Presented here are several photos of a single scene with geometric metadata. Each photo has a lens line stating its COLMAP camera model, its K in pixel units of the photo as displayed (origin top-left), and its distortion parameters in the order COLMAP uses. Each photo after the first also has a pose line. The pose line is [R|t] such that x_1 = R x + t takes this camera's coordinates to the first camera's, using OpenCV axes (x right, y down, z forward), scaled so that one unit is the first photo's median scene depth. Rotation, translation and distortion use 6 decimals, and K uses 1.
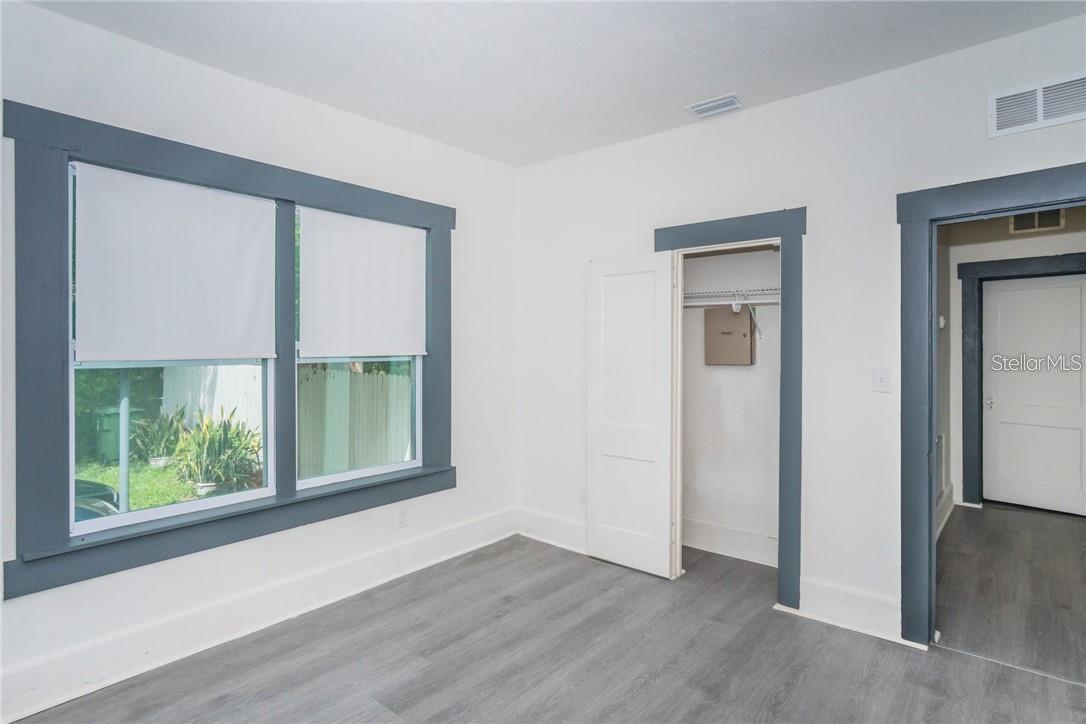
lens RADIAL K [[561.0, 0, 543.0], [0, 561.0, 362.0], [0, 0, 1]] dist [-0.013961, -0.000324]
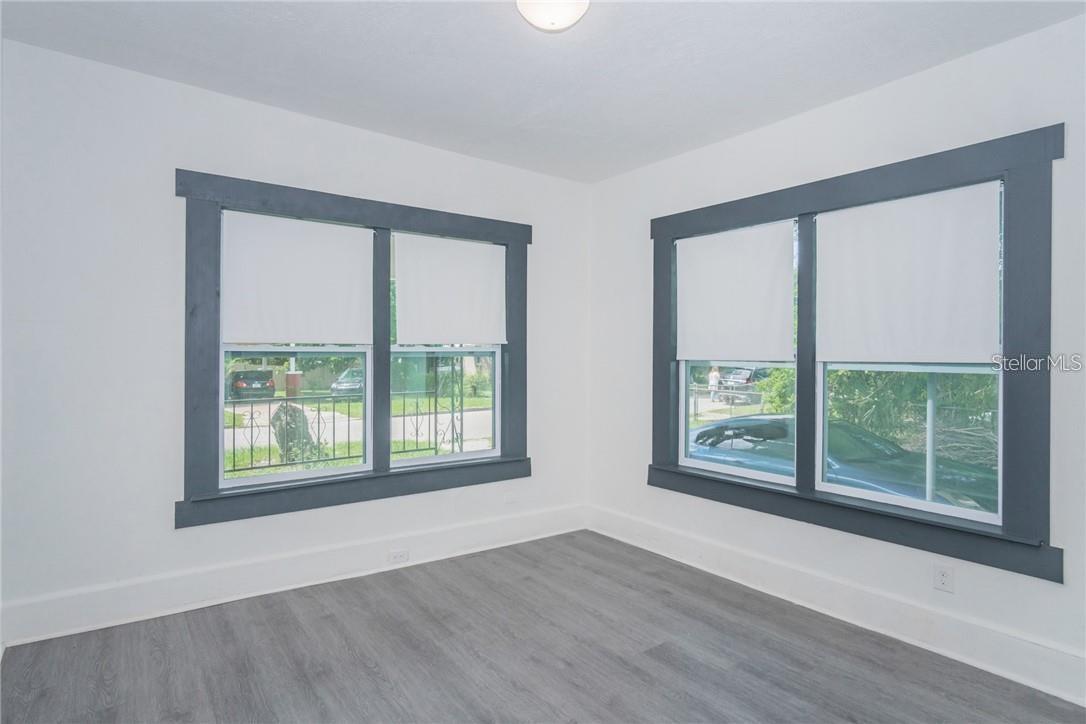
lens RADIAL K [[585.4, 0, 536.4], [0, 585.4, 347.4], [0, 0, 1]] dist [-0.014381, 0.000617]
pose [[-0.225038, -0.000464, -0.974350, 0.770267], [-0.019882, 0.999794, 0.004115, -0.028333], [0.974147, 0.020298, -0.225001, 0.774898]]
